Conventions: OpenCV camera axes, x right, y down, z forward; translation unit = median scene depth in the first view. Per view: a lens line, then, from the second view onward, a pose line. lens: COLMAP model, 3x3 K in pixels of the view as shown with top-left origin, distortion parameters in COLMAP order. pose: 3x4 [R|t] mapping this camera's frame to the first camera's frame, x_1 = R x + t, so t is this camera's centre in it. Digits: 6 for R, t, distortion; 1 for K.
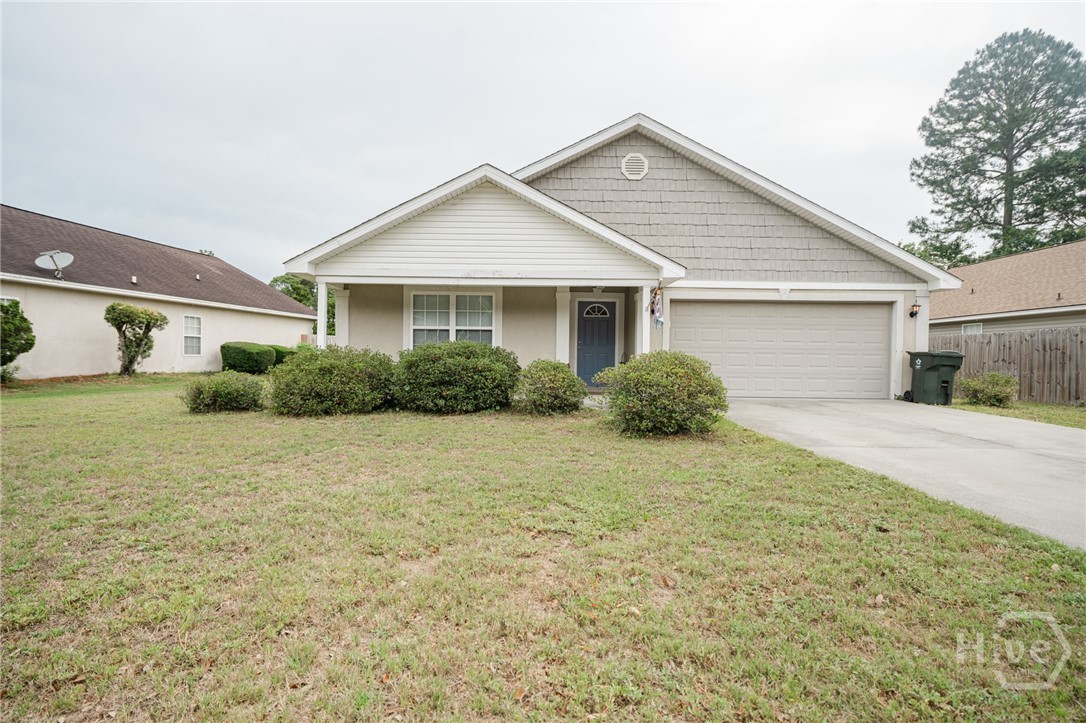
lens RADIAL K [[554.9, 0, 542.4], [0, 554.9, 366.1], [0, 0, 1]] dist [-0.000982, 0.001596]
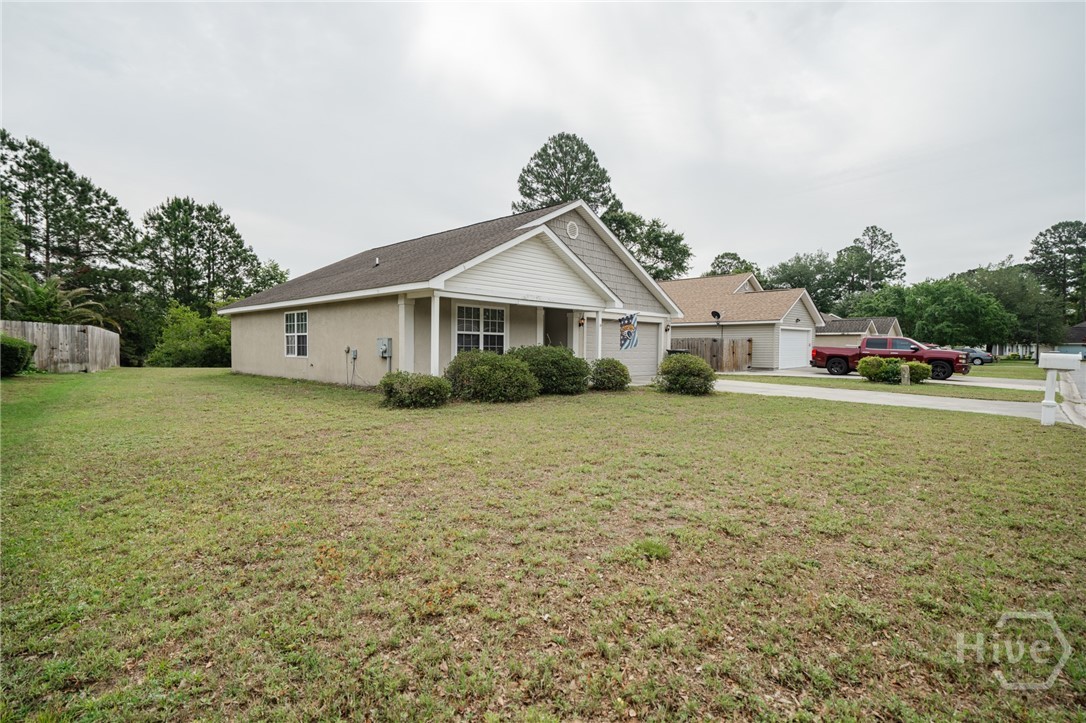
lens RADIAL K [[554.9, 0, 550.8], [0, 554.9, 353.3], [0, 0, 1]] dist [-0.000982, 0.001596]
pose [[0.675128, -0.010320, 0.737628, -1.008772], [0.005153, 0.999944, 0.009274, -0.033066], [-0.737683, -0.002460, 0.675143, 0.002618]]
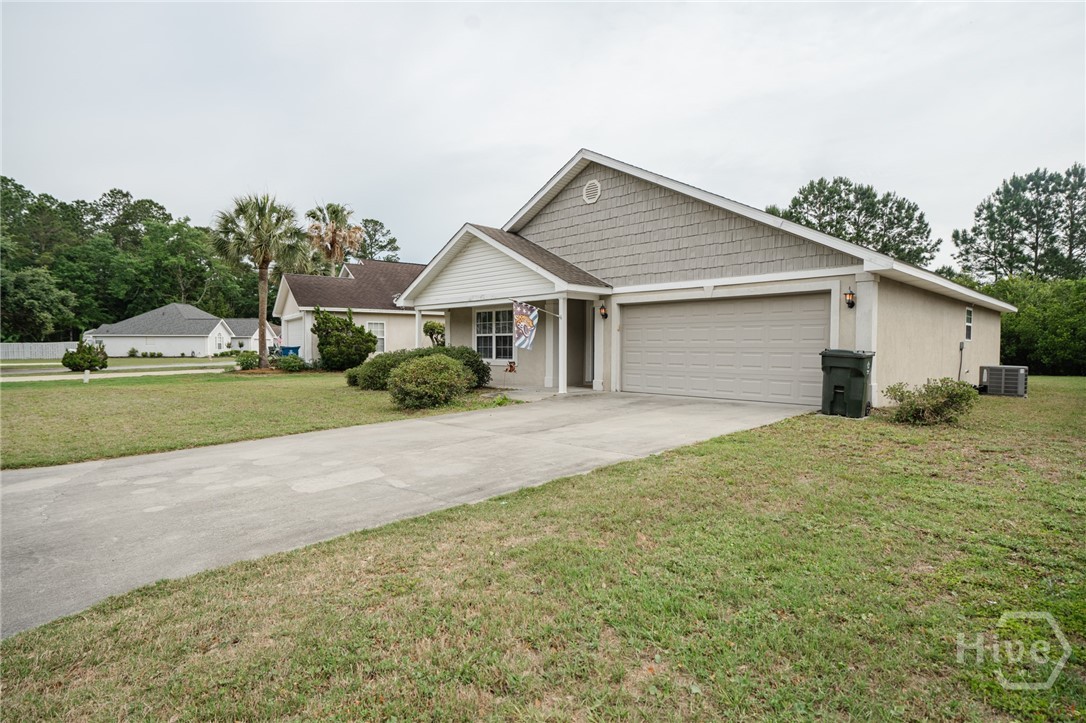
lens RADIAL K [[554.9, 0, 561.5], [0, 554.9, 361.4], [0, 0, 1]] dist [-0.000982, 0.001596]
pose [[0.712829, 0.008877, -0.701282, 0.932996], [0.000248, 0.999917, 0.012909, -0.020248], [0.701338, -0.009376, 0.712767, 0.123956]]
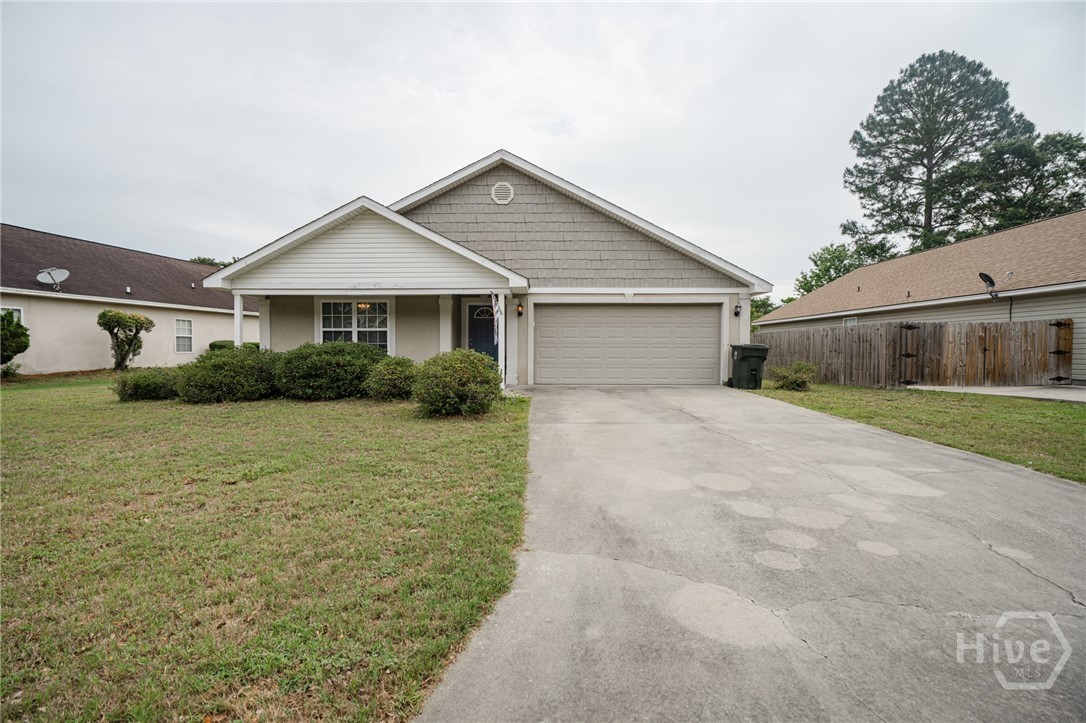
lens RADIAL K [[500.1, 0, 545.7], [0, 500.1, 363.3], [0, 0, 1]] dist [-0.006970, 0.003437]
pose [[0.999727, -0.010131, -0.021074, 0.276922], [0.010457, 0.999826, 0.015433, -0.007347], [0.020914, -0.015649, 0.999659, -0.085027]]
